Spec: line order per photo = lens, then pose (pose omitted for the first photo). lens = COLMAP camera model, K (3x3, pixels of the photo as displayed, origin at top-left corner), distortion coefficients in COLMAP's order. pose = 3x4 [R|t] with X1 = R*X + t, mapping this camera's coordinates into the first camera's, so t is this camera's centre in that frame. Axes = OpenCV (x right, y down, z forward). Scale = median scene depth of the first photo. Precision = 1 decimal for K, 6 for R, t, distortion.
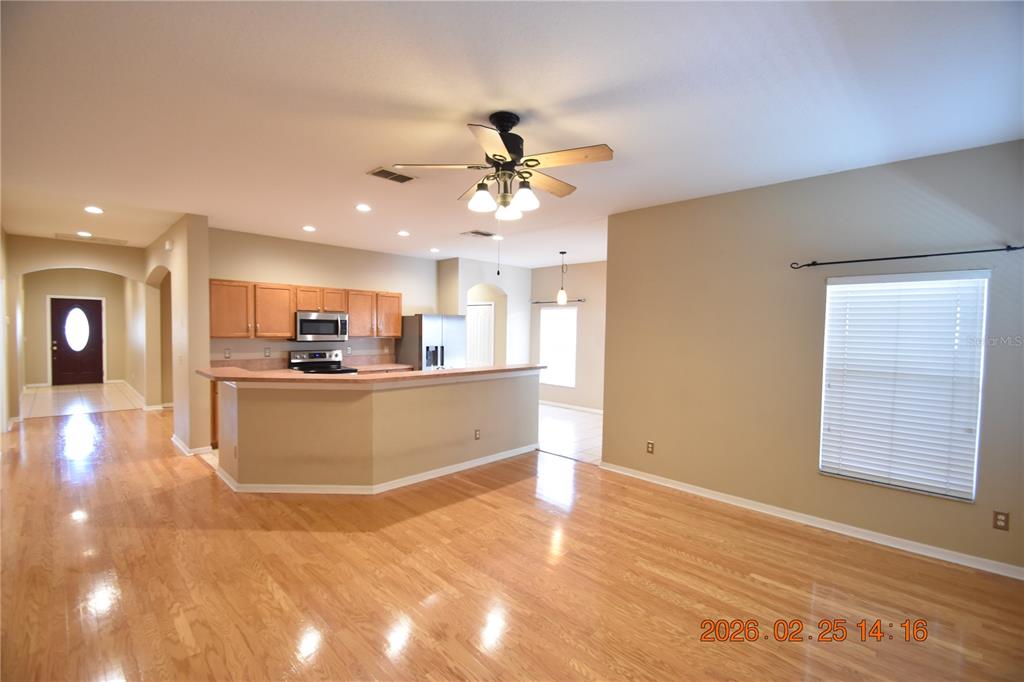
lens RADIAL K [[448.6, 0, 512.0], [0, 448.6, 341.0], [0, 0, 1]] dist [-0.001317, -0.000845]
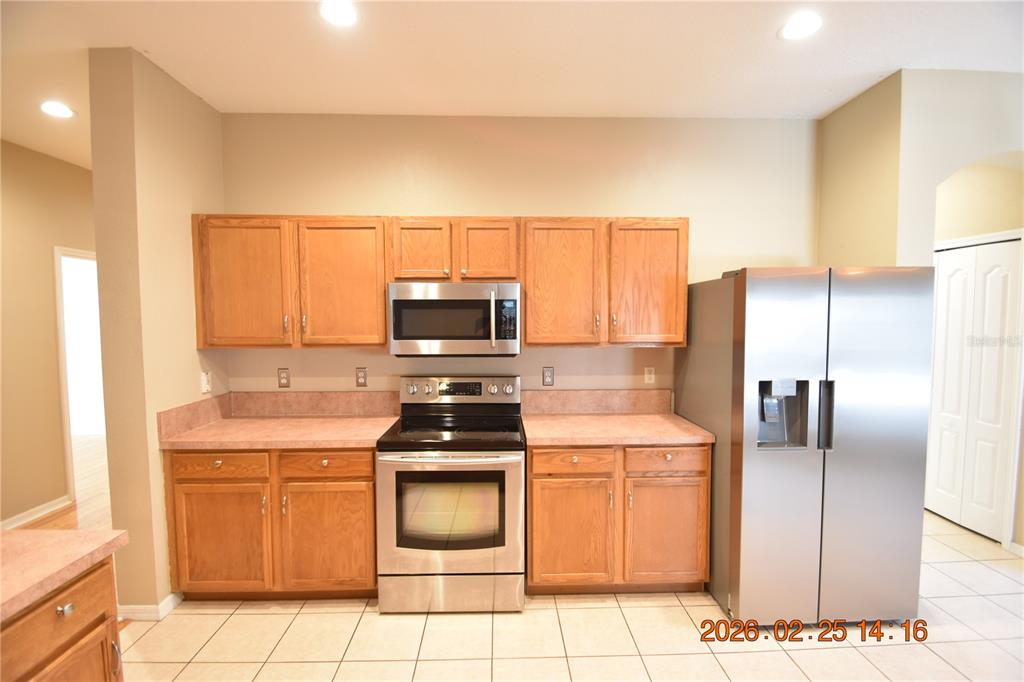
lens RADIAL K [[448.6, 0, 512.0], [0, 448.6, 341.0], [0, 0, 1]] dist [-0.001317, -0.000845]
pose [[0.716440, 0.021234, -0.697326, -0.097246], [-0.005878, 0.999685, 0.024401, -0.018512], [0.697624, -0.013383, 0.716339, 0.633076]]
